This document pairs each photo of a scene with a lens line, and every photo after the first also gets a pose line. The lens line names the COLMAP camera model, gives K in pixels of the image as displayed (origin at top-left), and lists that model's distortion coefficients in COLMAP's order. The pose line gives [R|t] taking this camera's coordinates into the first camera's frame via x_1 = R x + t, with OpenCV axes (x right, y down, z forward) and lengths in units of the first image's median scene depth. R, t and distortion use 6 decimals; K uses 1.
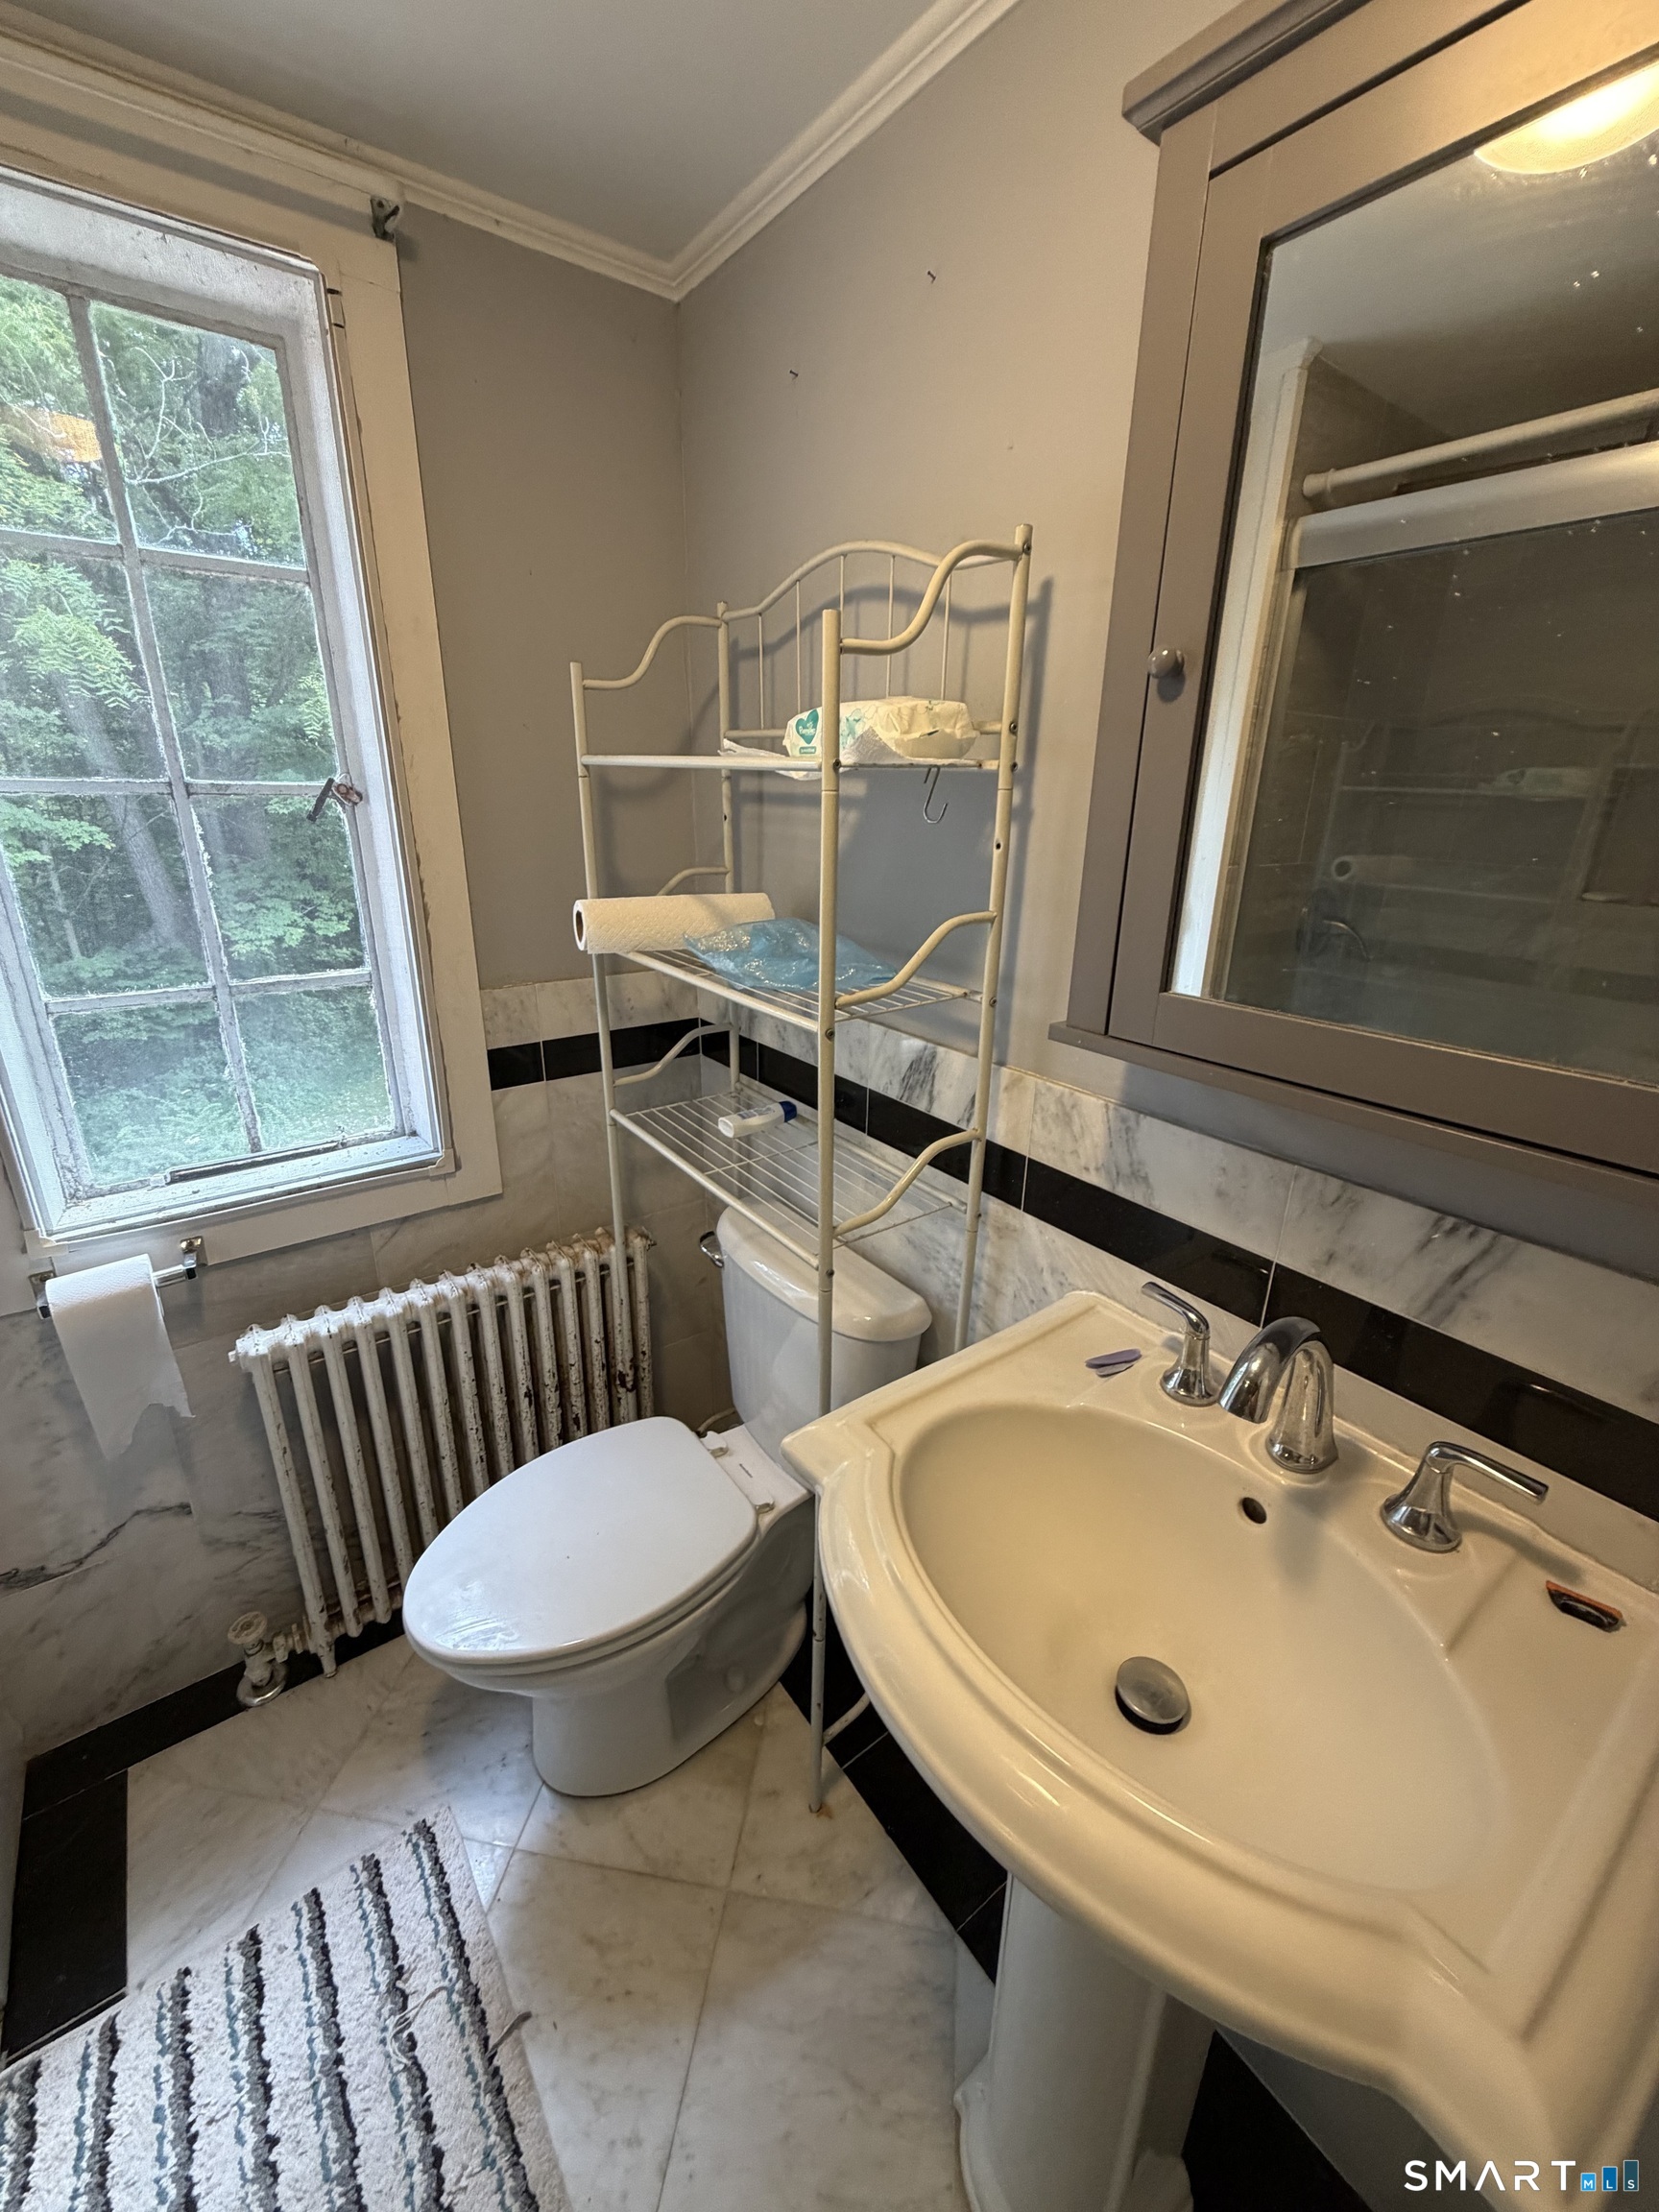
lens RADIAL K [[879.7, 0, 827.4], [0, 879.7, 1100.6], [0, 0, 1]] dist [0.002386, -0.000329]
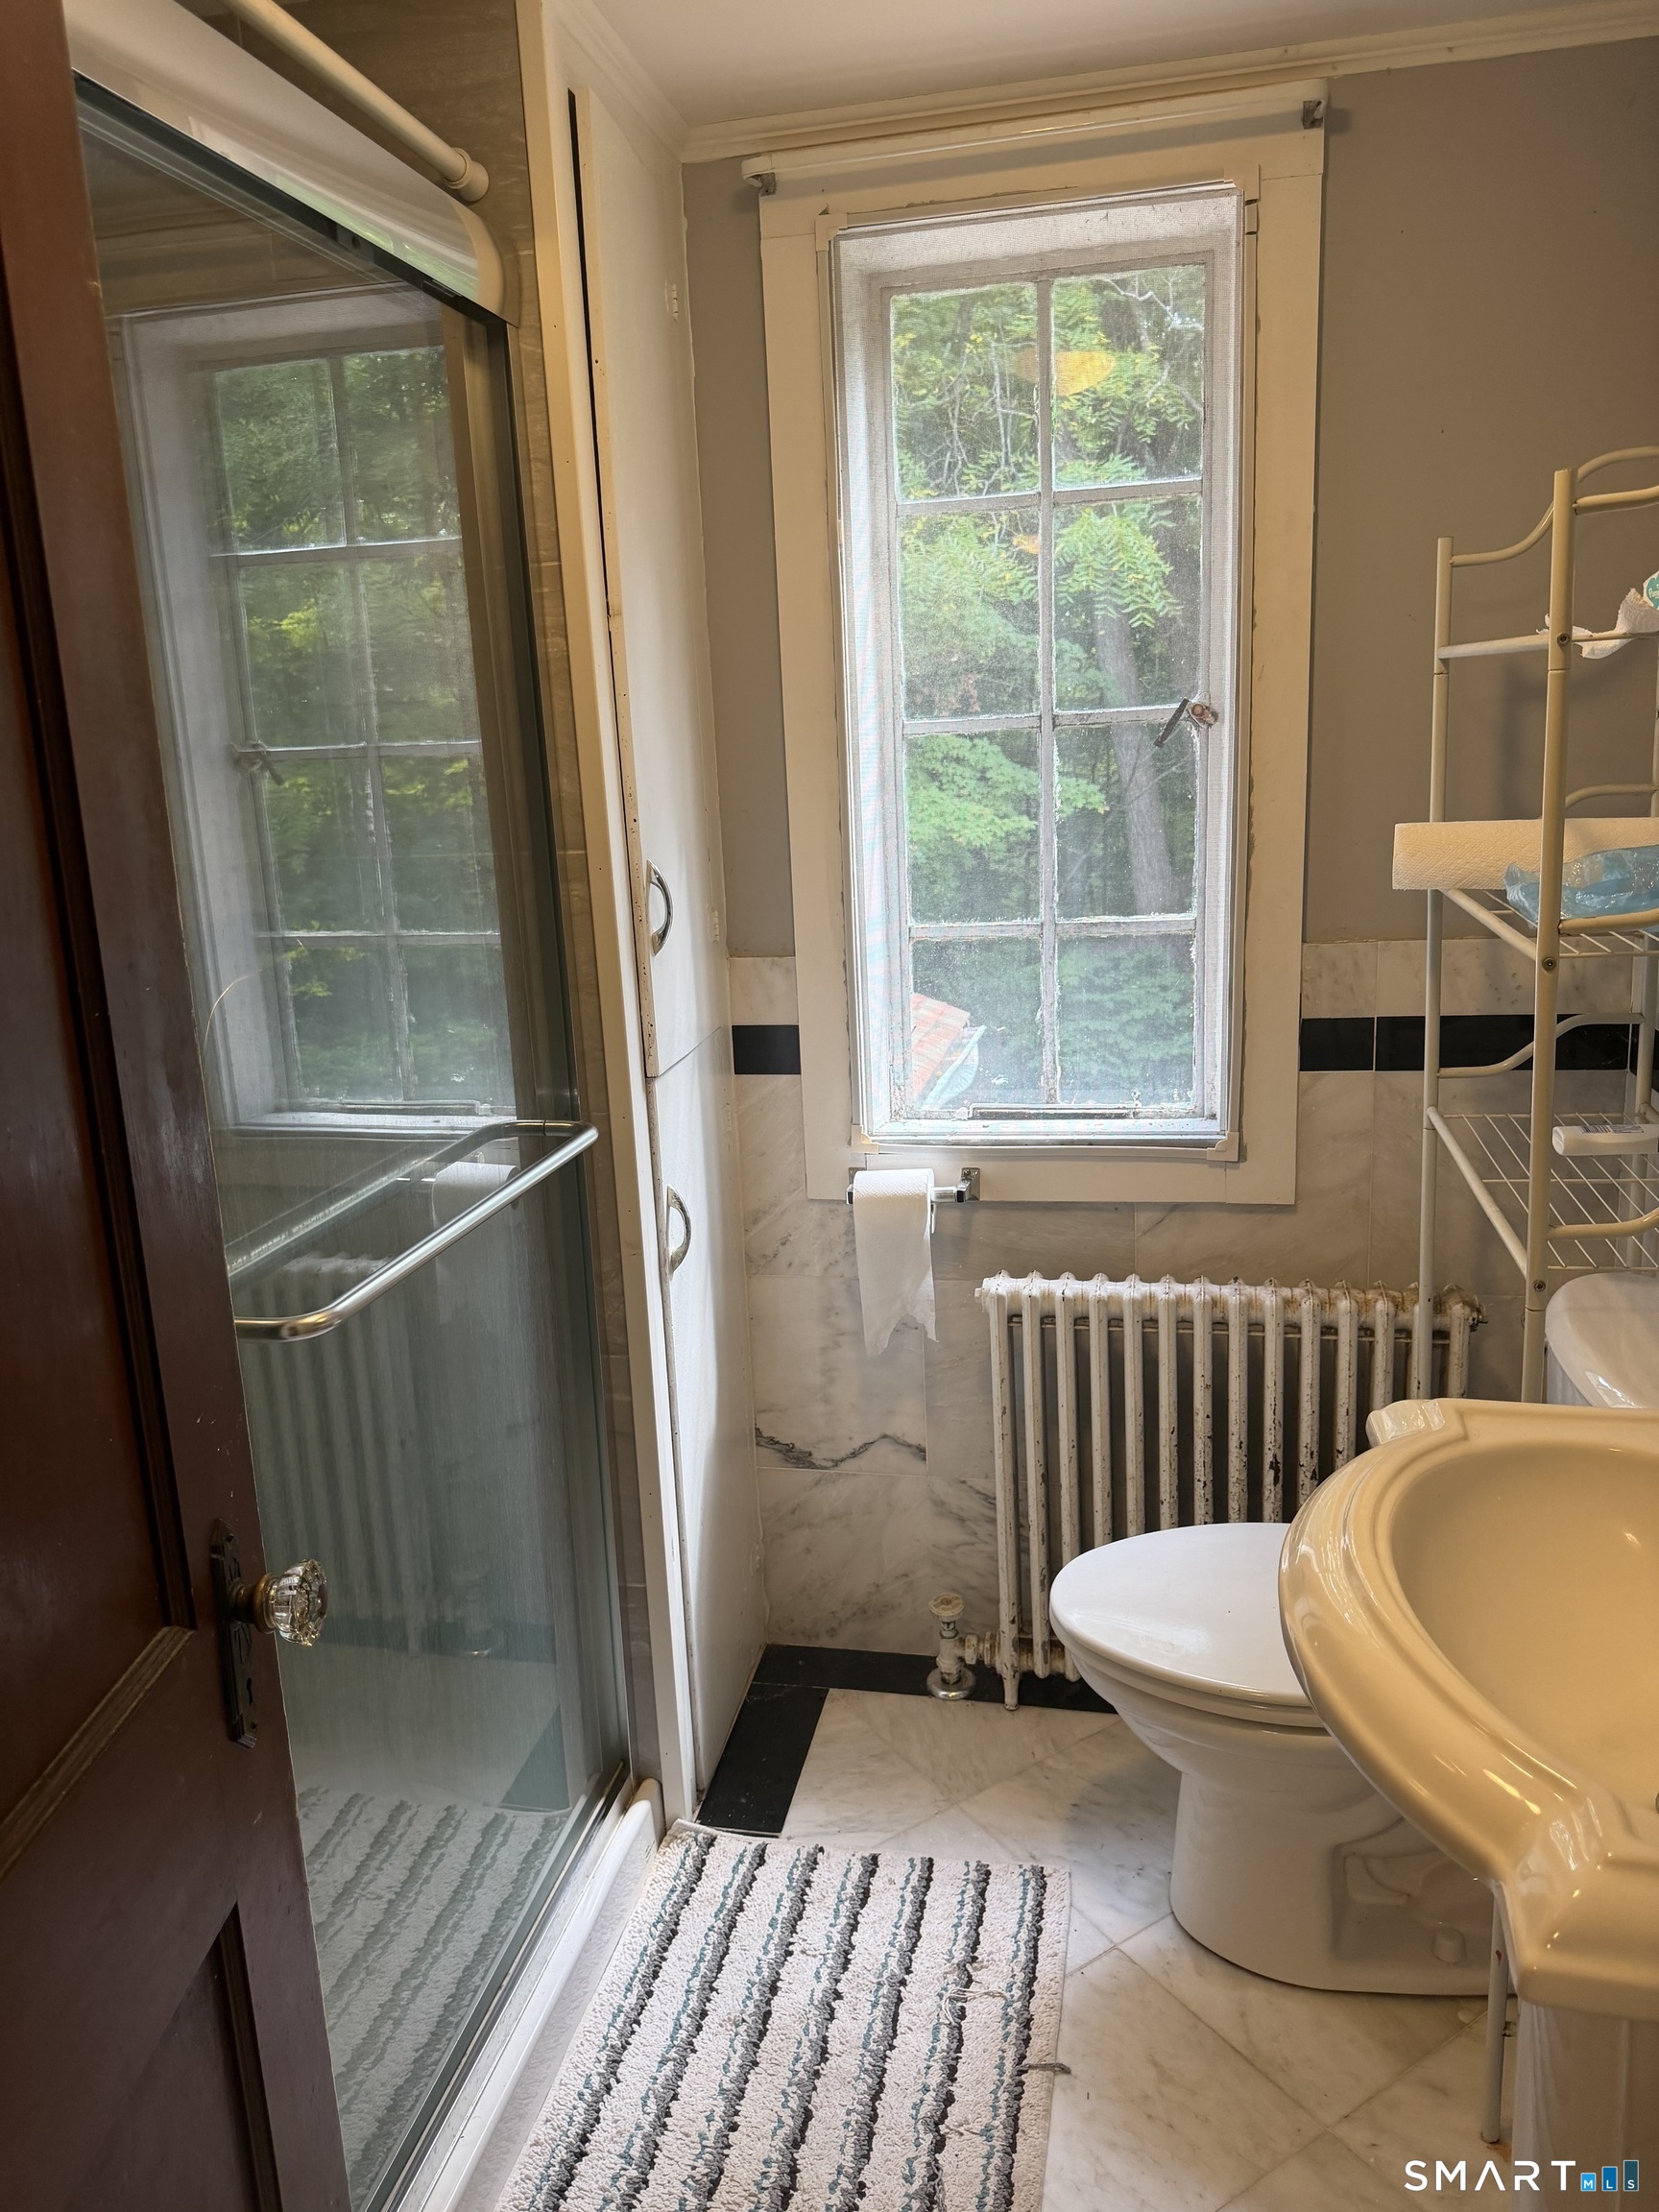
lens RADIAL K [[1580.0, 0, 829.1], [0, 1580.0, 1111.3], [0, 0, 1]] dist [0.045796, -0.039547]
pose [[0.662946, 0.121298, -0.738776, 0.492264], [-0.188830, 0.981975, -0.008218, 0.143992], [0.724463, 0.144951, 0.673901, -0.331085]]
